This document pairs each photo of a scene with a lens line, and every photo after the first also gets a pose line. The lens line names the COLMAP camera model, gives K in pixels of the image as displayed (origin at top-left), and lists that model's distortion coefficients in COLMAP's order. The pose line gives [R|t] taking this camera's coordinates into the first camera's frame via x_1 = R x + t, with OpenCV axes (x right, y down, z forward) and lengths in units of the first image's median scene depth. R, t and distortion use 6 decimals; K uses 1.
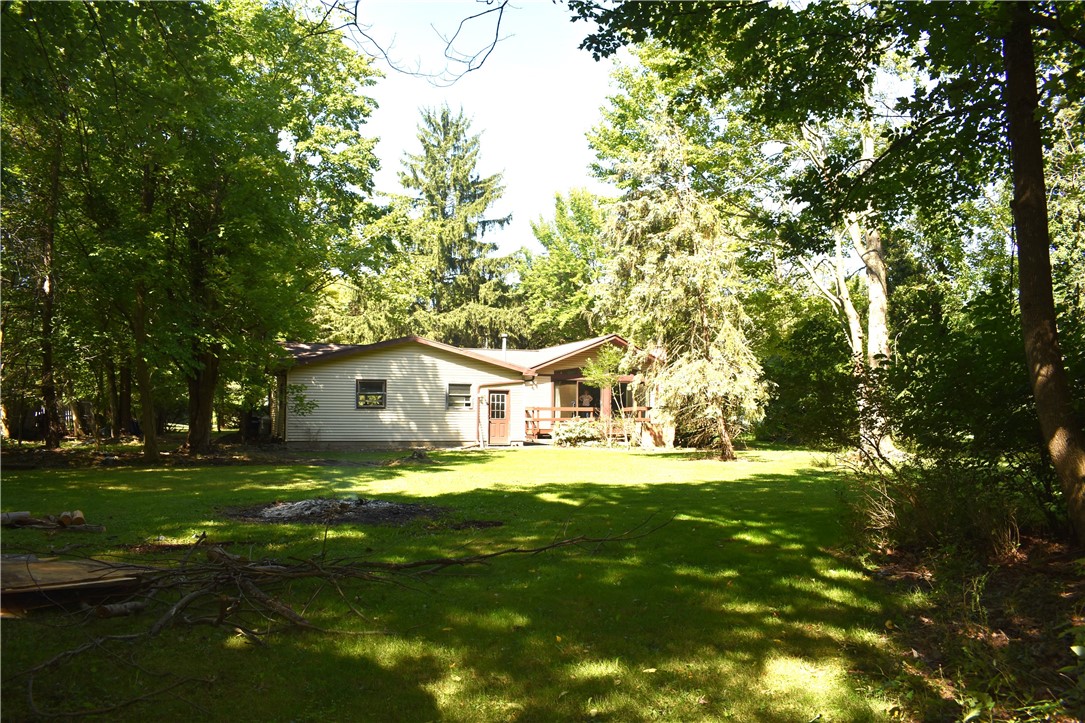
lens RADIAL K [[850.1, 0, 542.6], [0, 850.1, 361.1], [0, 0, 1]] dist [-0.095578, 0.015642]
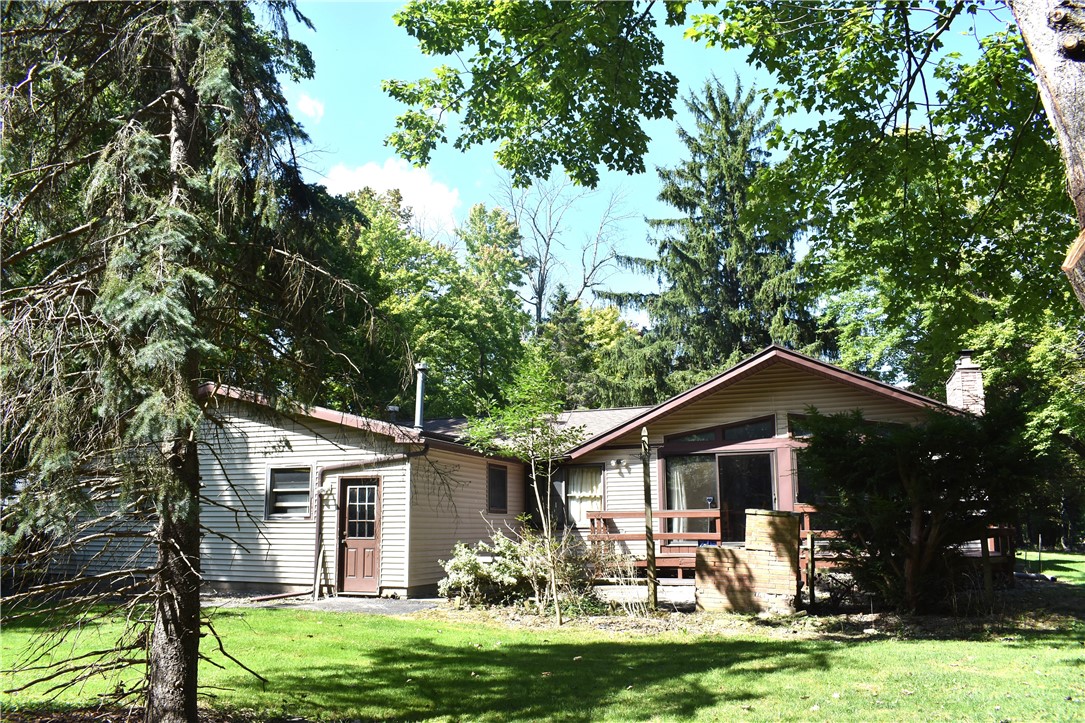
lens RADIAL K [[850.1, 0, 542.6], [0, 850.1, 362.5], [0, 0, 1]] dist [-0.095578, 0.015642]
pose [[0.650704, -0.153768, -0.743599, 0.379915], [0.055922, 0.986326, -0.155025, 0.049870], [0.757270, 0.059292, 0.650405, 0.765919]]
